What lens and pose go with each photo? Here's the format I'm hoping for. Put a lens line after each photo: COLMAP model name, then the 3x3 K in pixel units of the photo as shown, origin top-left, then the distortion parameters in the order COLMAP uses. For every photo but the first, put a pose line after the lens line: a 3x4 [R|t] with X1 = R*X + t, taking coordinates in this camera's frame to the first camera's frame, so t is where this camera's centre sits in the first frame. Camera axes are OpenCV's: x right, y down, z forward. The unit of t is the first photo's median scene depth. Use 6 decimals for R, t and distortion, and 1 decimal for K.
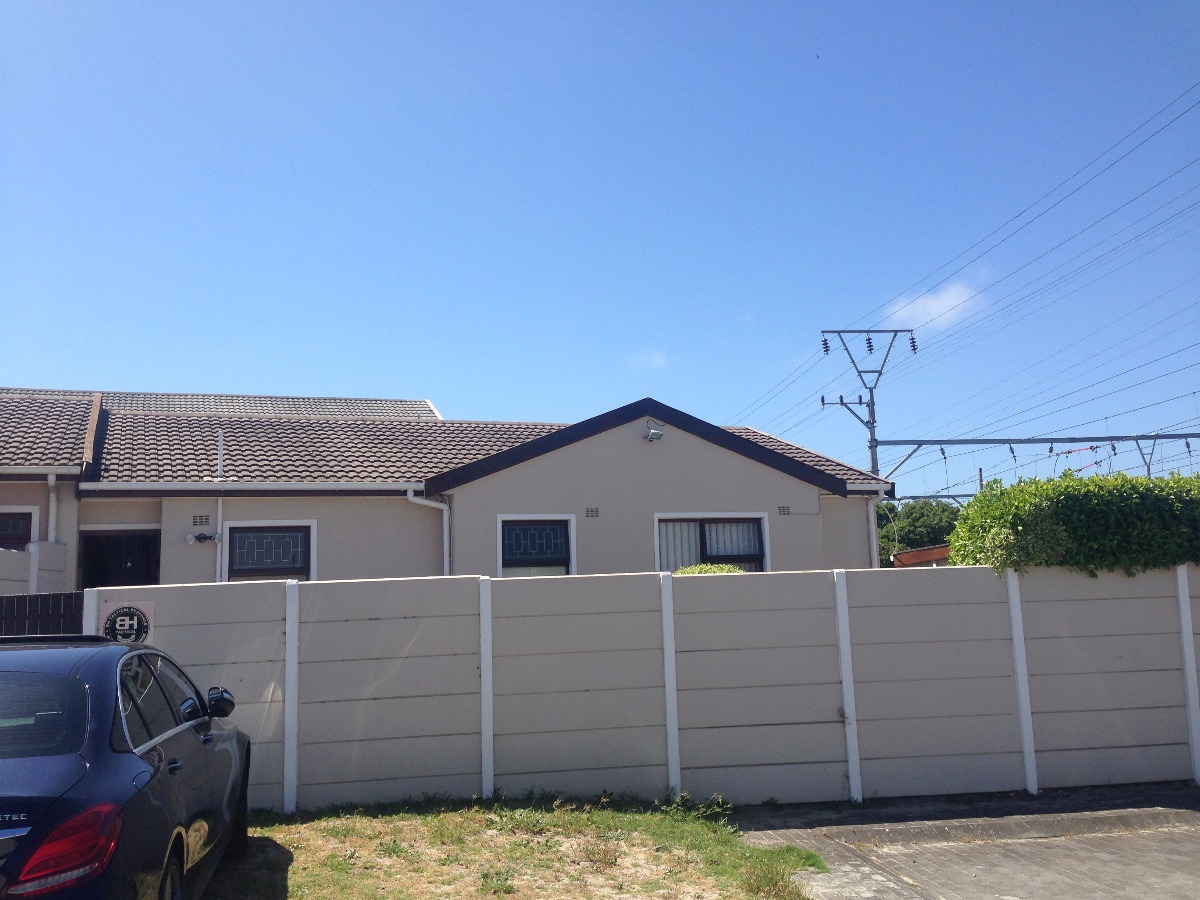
lens RADIAL K [[1127.3, 0, 593.3], [0, 1127.3, 422.3], [0, 0, 1]] dist [0.051718, 0.000000]
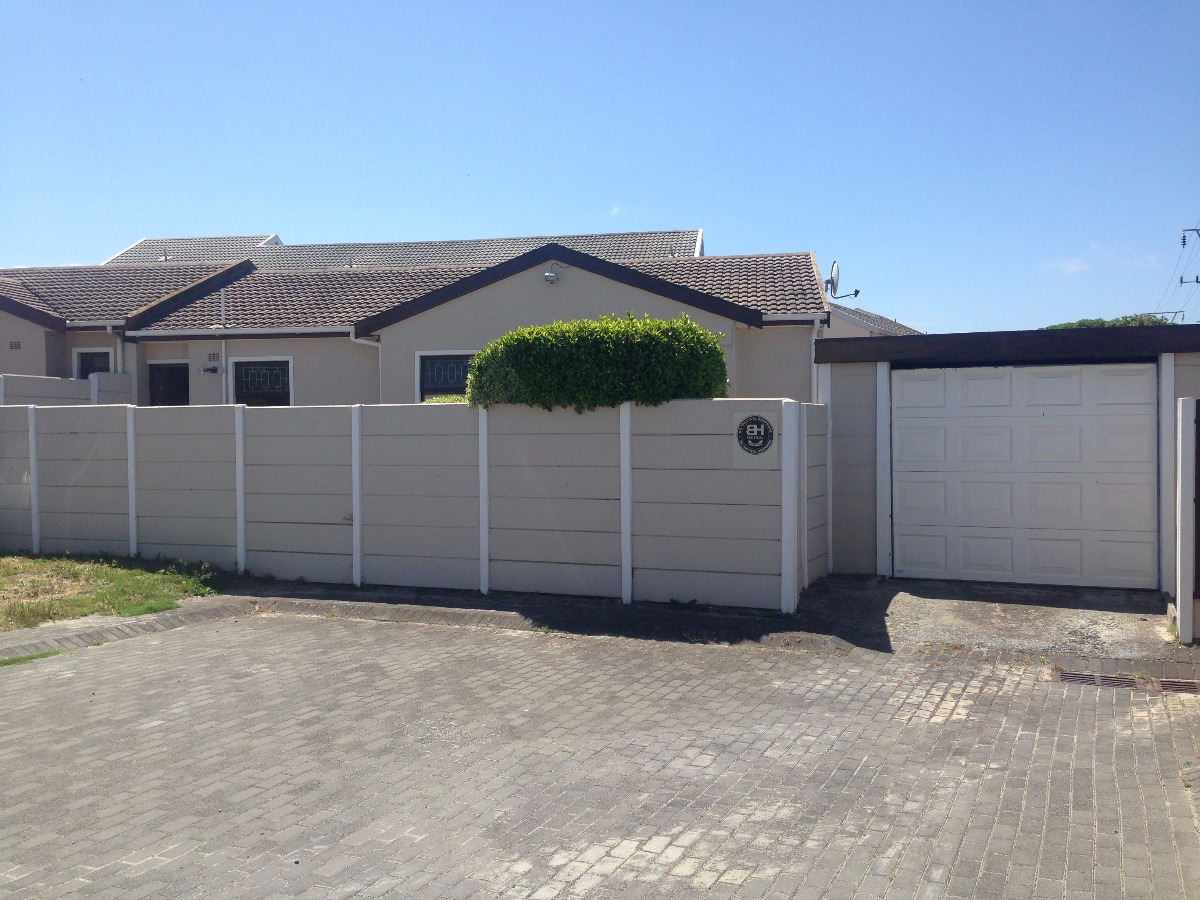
lens RADIAL K [[1127.3, 0, 596.9], [0, 1127.3, 462.4], [0, 0, 1]] dist [0.051718, 0.000000]
pose [[0.863133, 0.041907, -0.503234, 1.022948], [0.058790, 0.981435, 0.182564, -0.014520], [0.501542, -0.187162, 0.844645, 0.090315]]
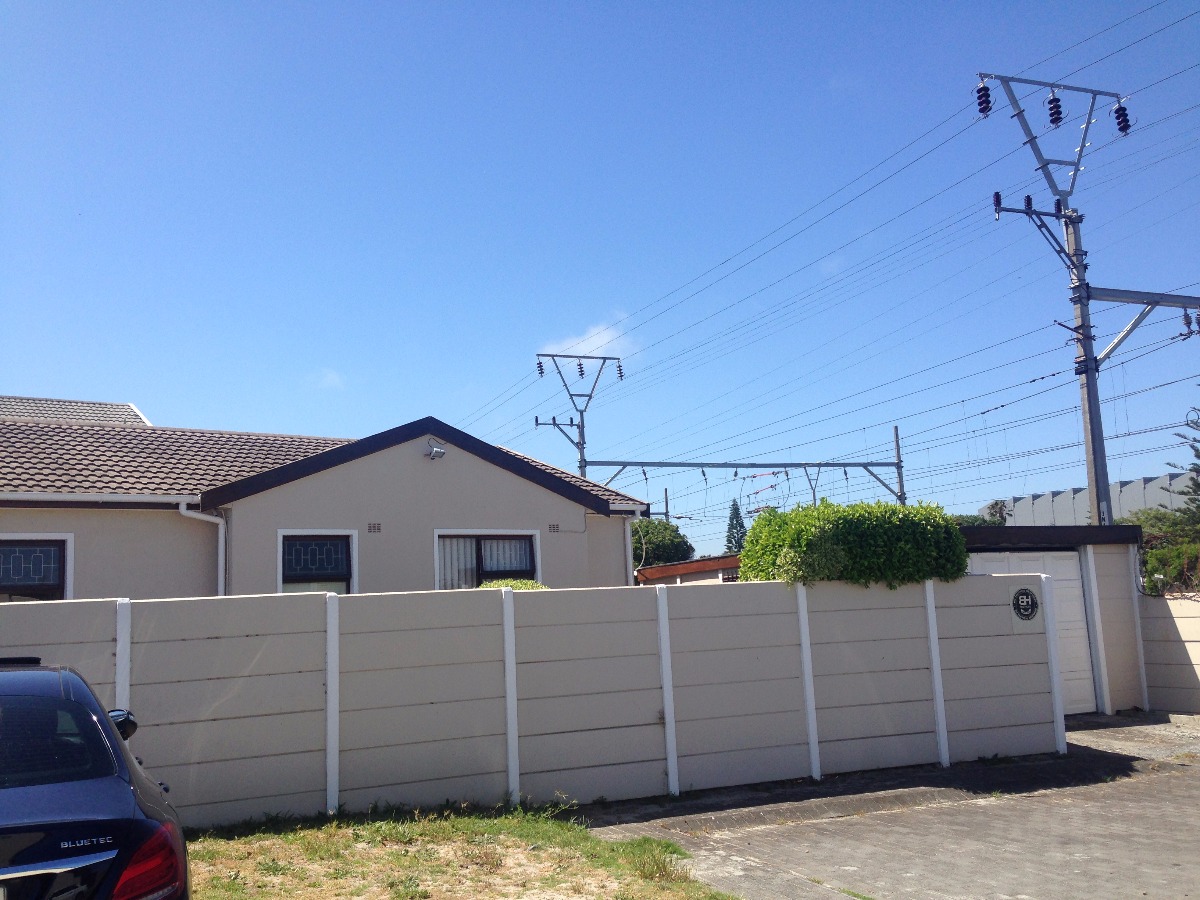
lens RADIAL K [[1127.3, 0, 581.4], [0, 1127.3, 443.3], [0, 0, 1]] dist [0.051718, 0.000000]
pose [[0.958948, 0.033085, 0.281647, -0.162978], [-0.034776, 0.999395, 0.001007, -0.004358], [-0.281443, -0.010760, 0.959518, -0.020451]]
